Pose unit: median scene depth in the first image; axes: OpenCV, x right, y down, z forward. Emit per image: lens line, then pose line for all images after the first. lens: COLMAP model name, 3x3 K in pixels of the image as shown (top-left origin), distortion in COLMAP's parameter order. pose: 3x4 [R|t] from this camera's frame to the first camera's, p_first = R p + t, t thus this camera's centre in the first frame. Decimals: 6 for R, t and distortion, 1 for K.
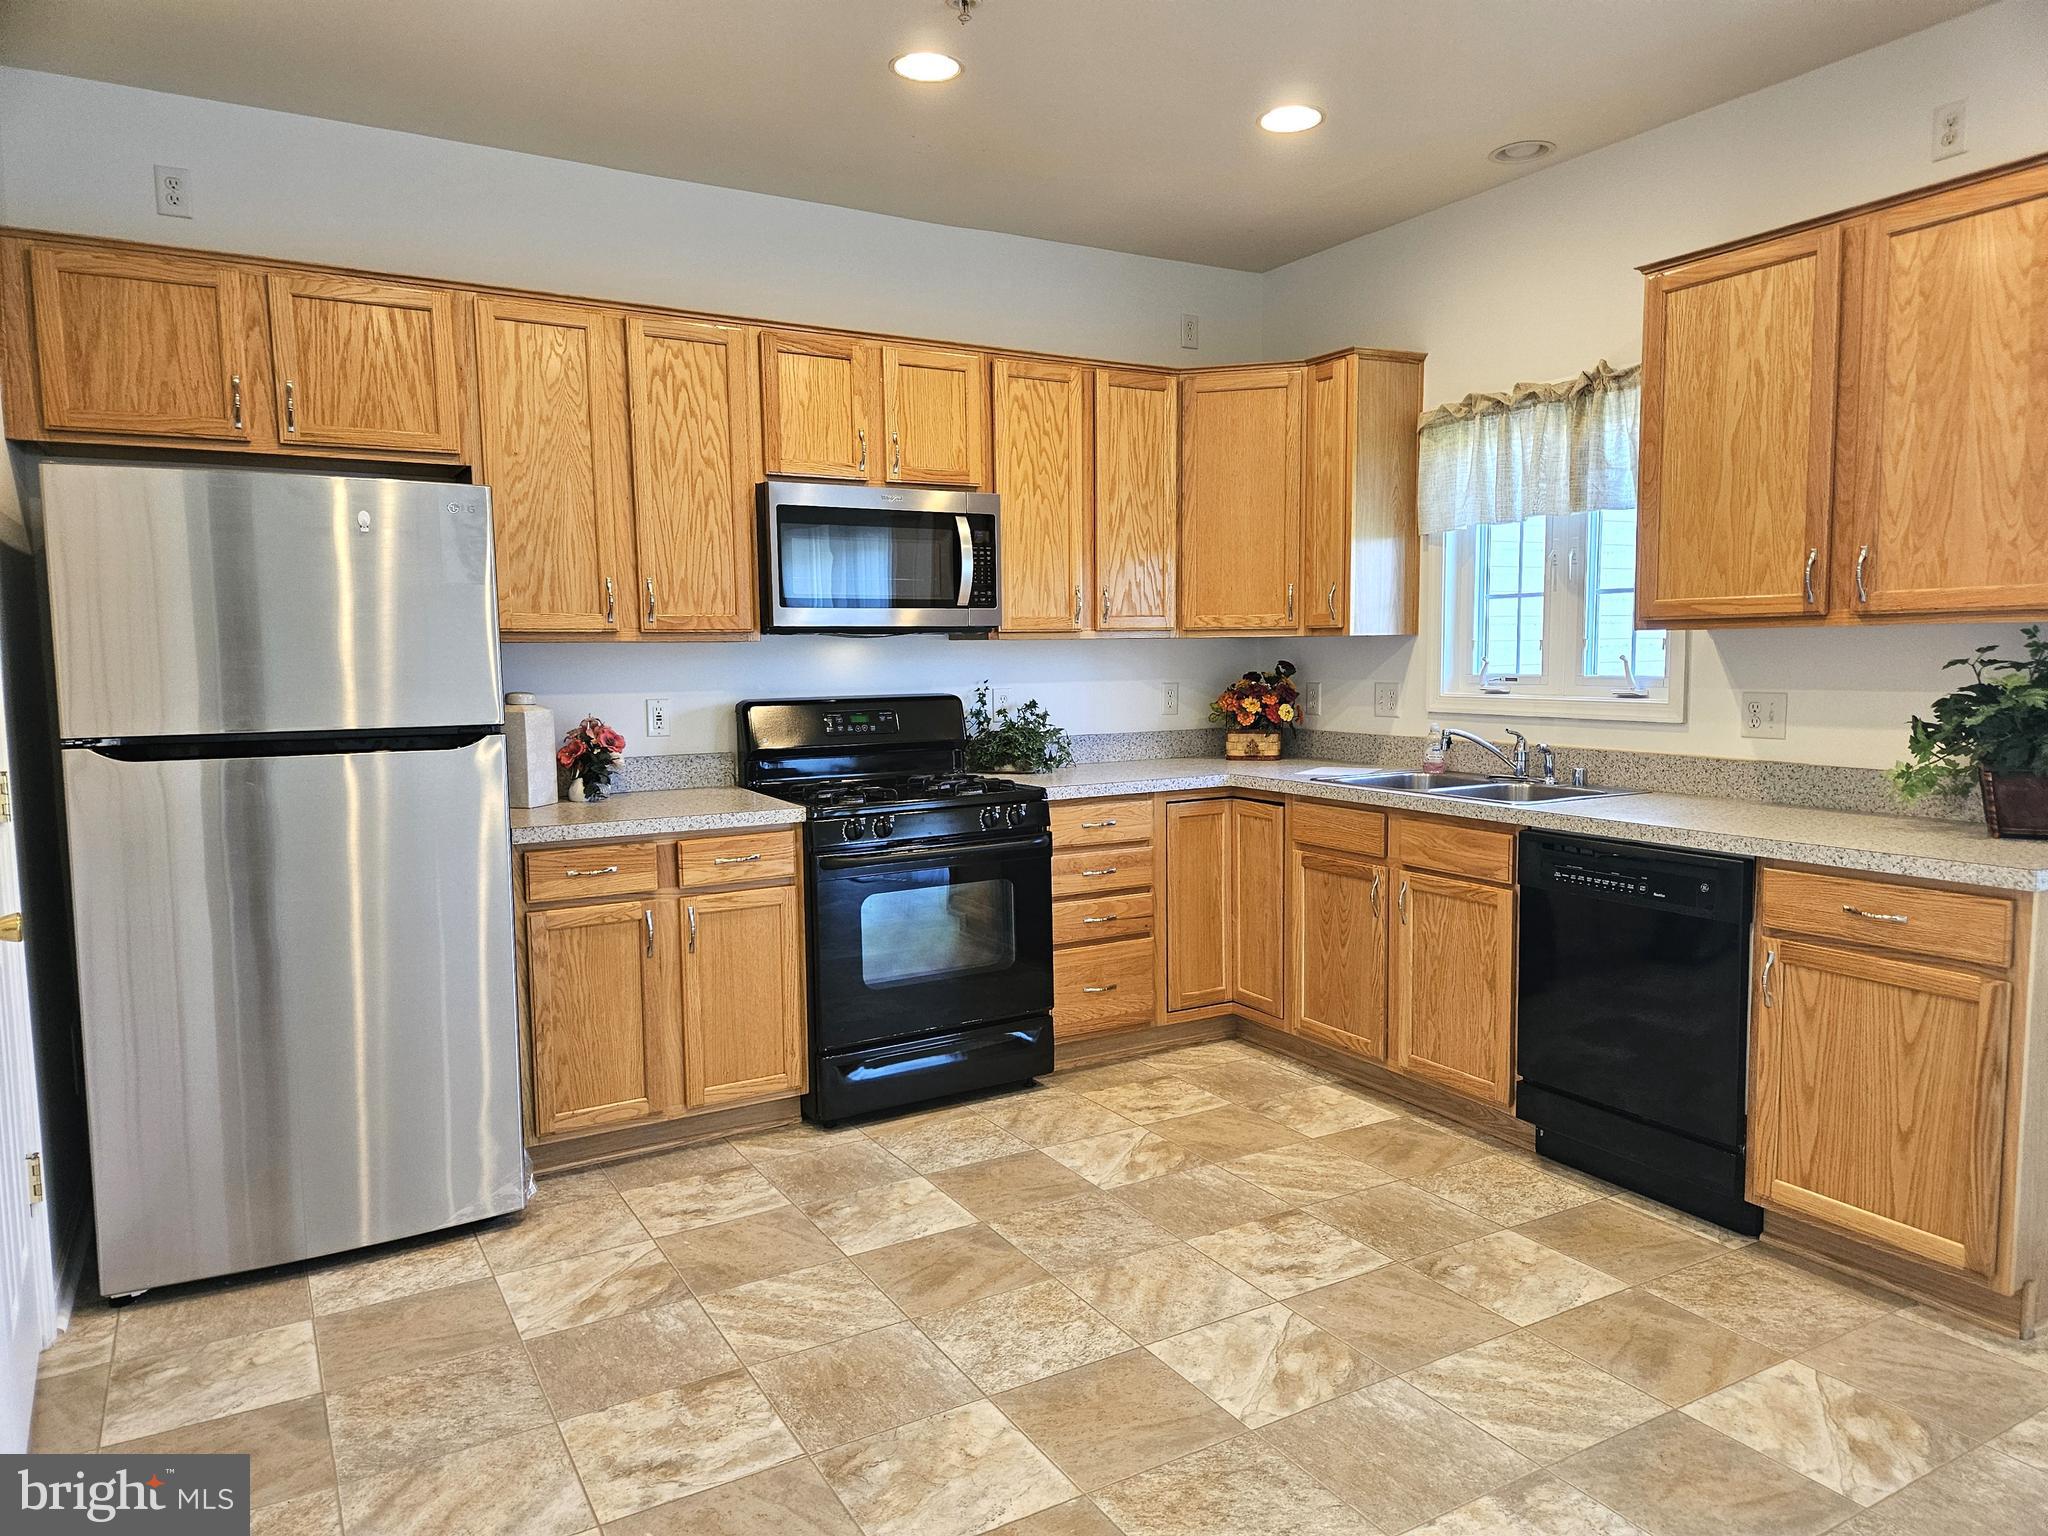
lens RADIAL K [[1372.1, 0, 1030.7], [0, 1372.1, 763.9], [0, 0, 1]] dist [0.085661, -0.077380]
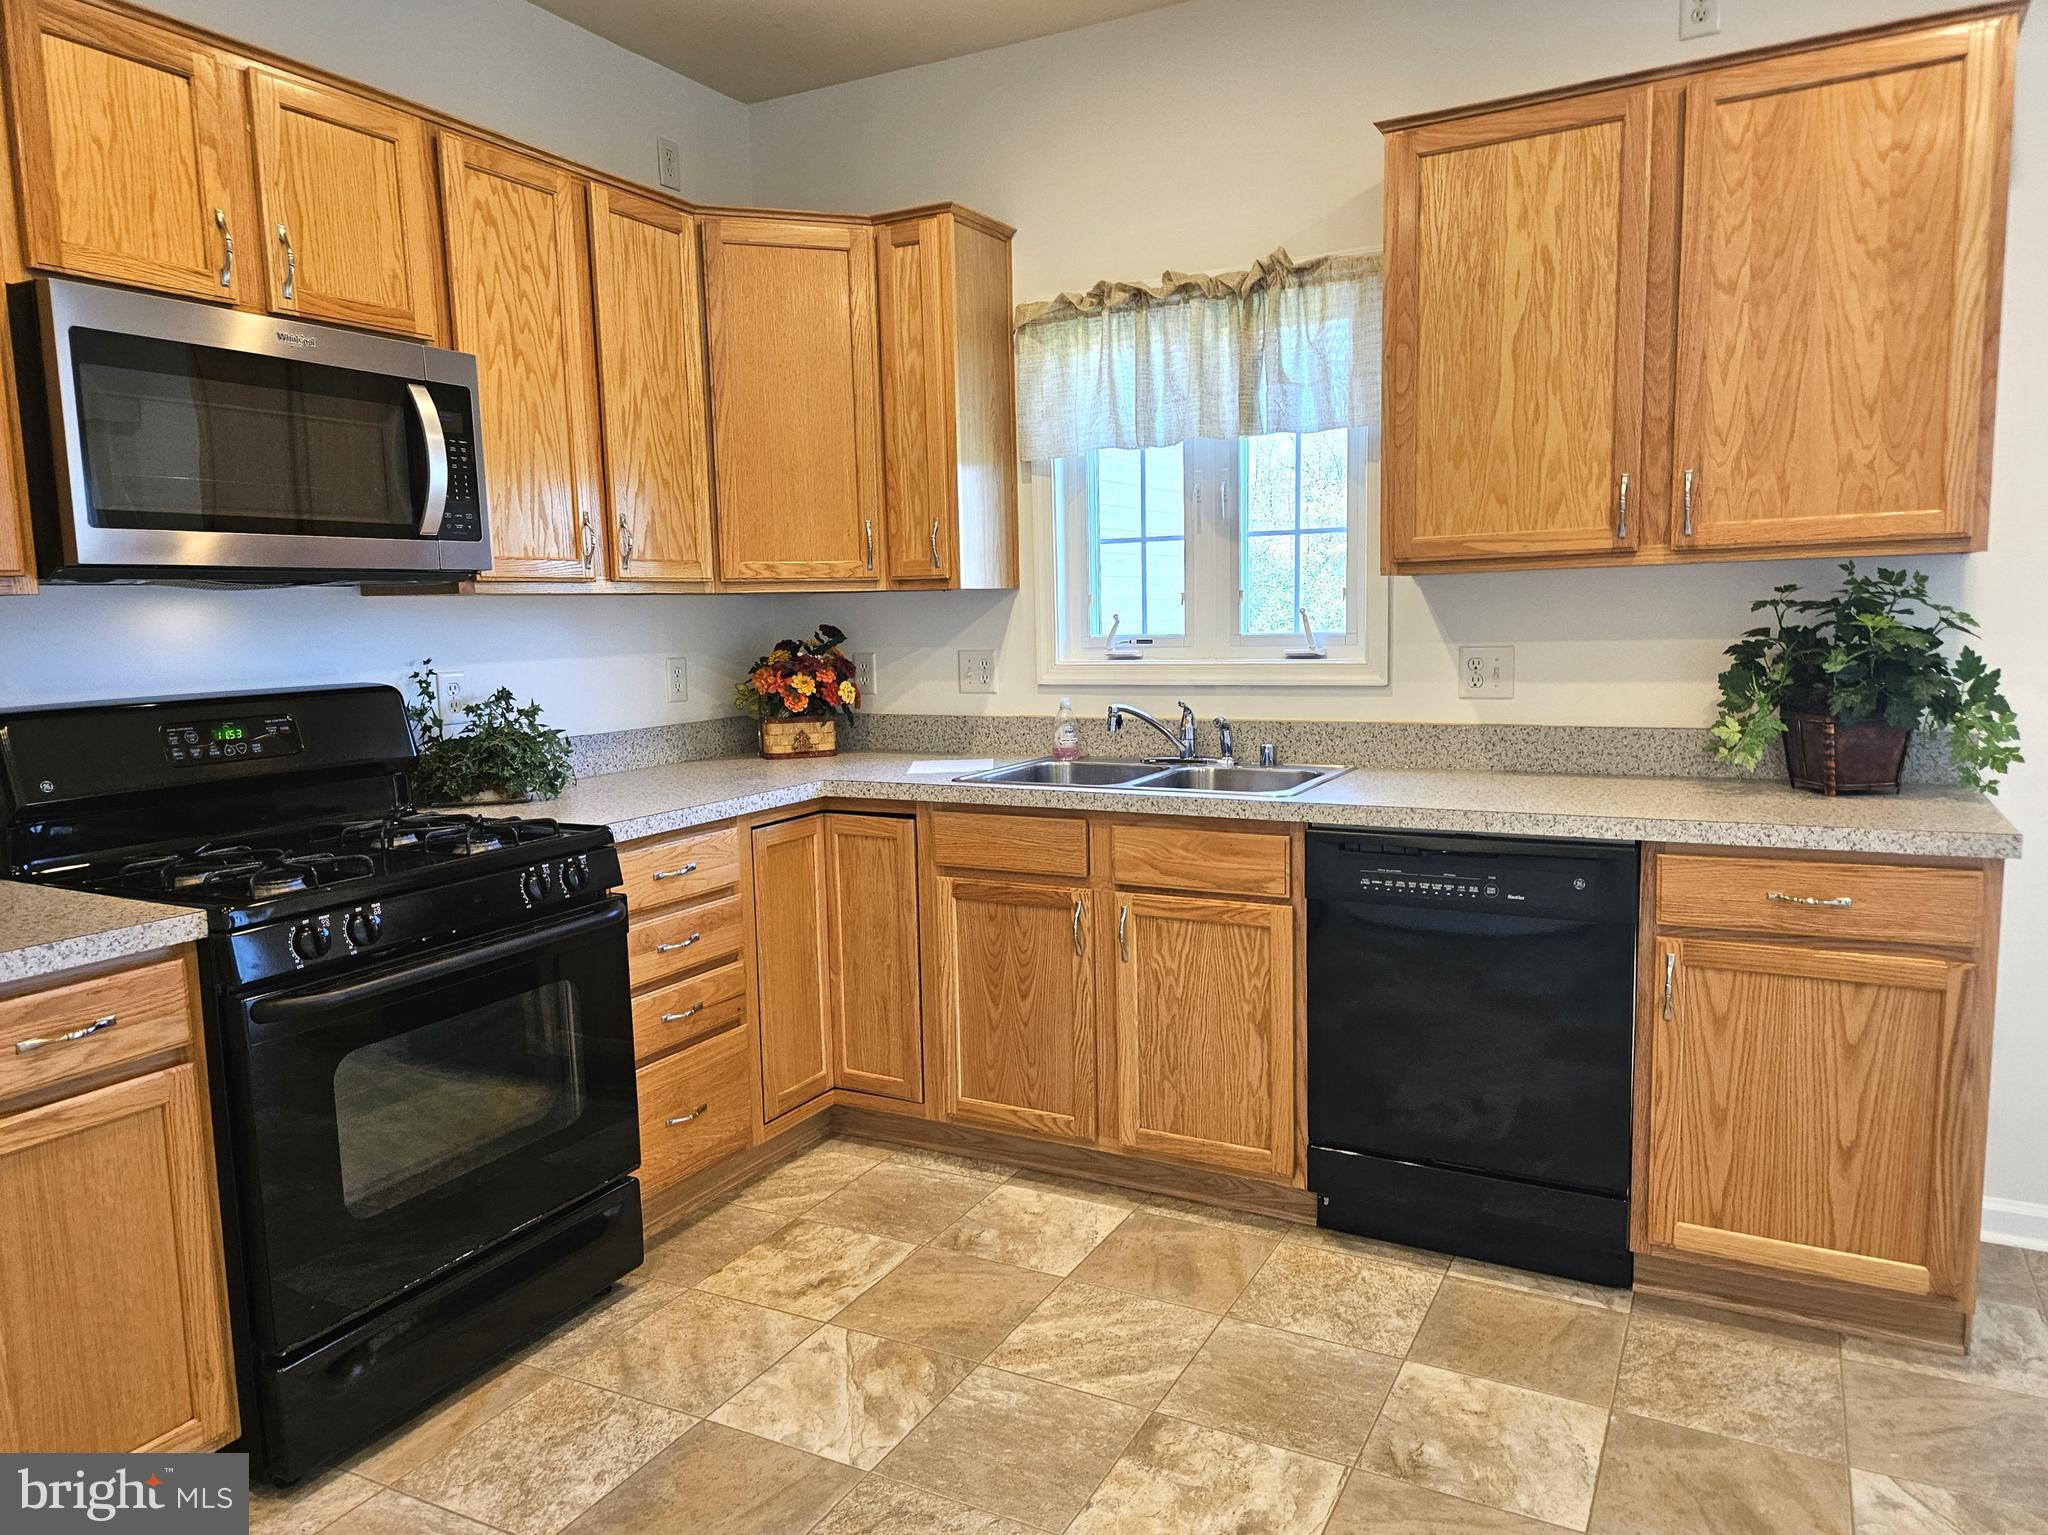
lens RADIAL K [[1391.3, 0, 1024.0], [0, 1391.3, 767.5], [0, 0, 1]] dist [0.083694, -0.074912]
pose [[0.849514, -0.070007, 0.522901, -0.181992], [0.060033, 0.997546, 0.036023, -0.023604], [-0.524140, 0.000789, 0.851632, 0.388509]]
